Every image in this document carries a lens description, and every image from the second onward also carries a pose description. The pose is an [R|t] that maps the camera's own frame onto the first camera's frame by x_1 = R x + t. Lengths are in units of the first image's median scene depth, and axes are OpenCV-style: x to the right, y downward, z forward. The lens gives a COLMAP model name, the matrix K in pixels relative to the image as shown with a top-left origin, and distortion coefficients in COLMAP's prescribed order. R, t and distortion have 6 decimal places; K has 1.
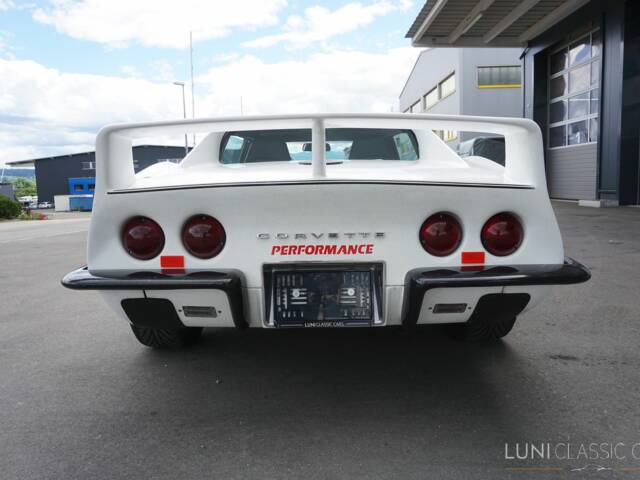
lens RADIAL K [[482.4, 0, 319.7], [0, 482.4, 237.4], [0, 0, 1]] dist [-0.038478, 0.016299]
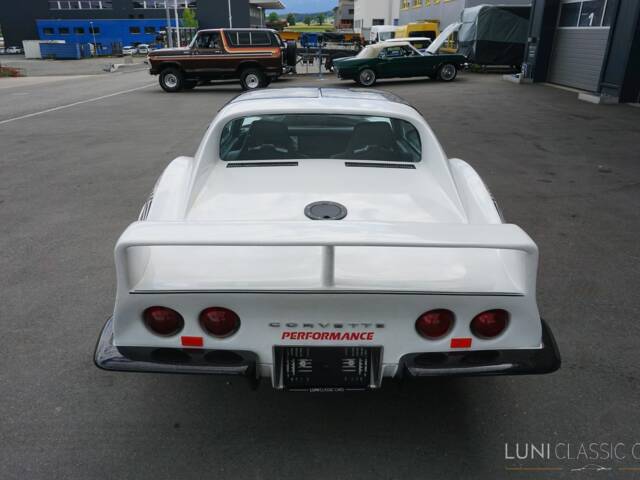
lens RADIAL K [[482.4, 0, 319.7], [0, 482.4, 237.4], [0, 0, 1]] dist [-0.038478, 0.016299]
pose [[0.999271, 0.023519, 0.030086, -0.051026], [-0.031276, 0.956094, 0.291386, -0.504838], [-0.021912, -0.292114, 0.956132, 0.004078]]
